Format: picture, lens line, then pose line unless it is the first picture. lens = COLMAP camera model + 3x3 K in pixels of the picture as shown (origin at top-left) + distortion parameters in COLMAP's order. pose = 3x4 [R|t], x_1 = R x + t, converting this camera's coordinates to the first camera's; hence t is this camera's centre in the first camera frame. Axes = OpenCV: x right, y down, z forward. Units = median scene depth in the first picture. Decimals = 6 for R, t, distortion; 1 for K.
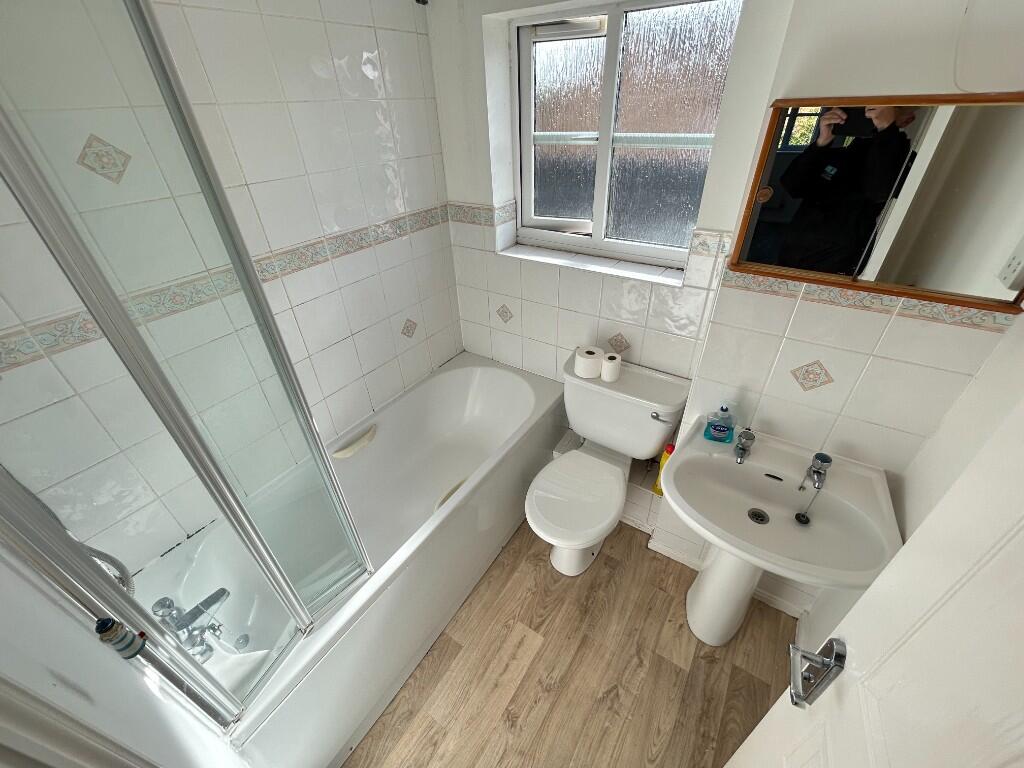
lens RADIAL K [[413.1, 0, 509.7], [0, 413.1, 381.0], [0, 0, 1]] dist [-0.000631, 0.001326]
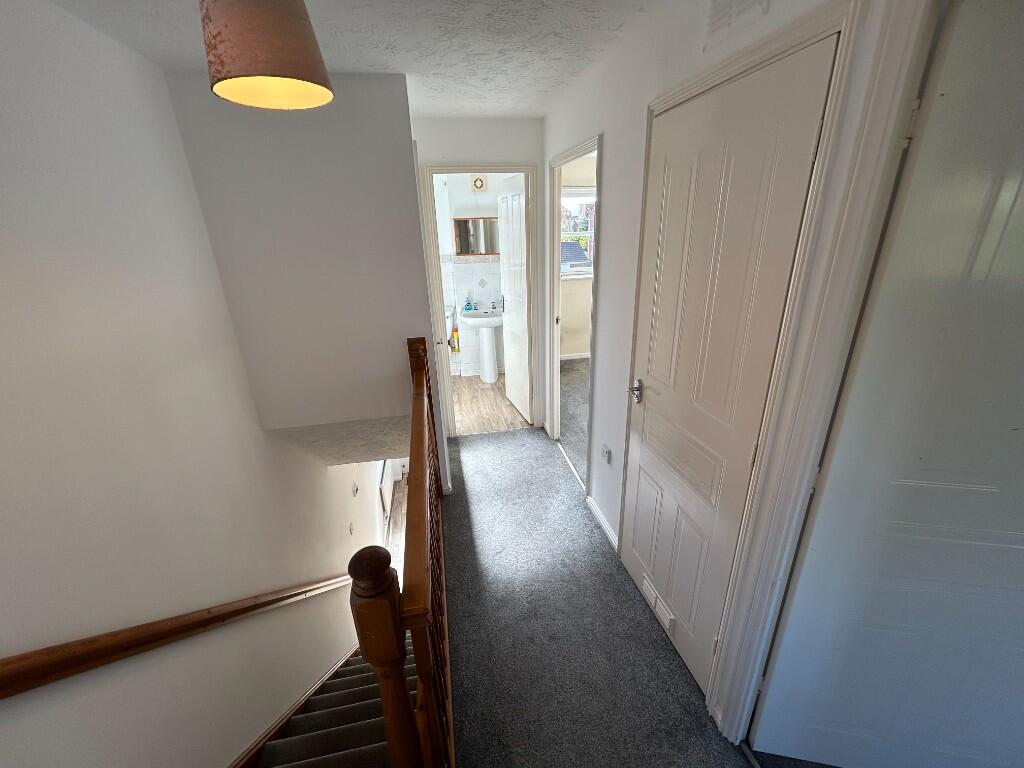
lens RADIAL K [[413.1, 0, 514.0], [0, 413.1, 383.0], [0, 0, 1]] dist [-0.000631, 0.001326]
pose [[0.710847, -0.245685, 0.659041, -1.415895], [0.404360, 0.909429, -0.097120, 1.043106], [-0.575490, 0.335527, 0.745810, -1.334100]]
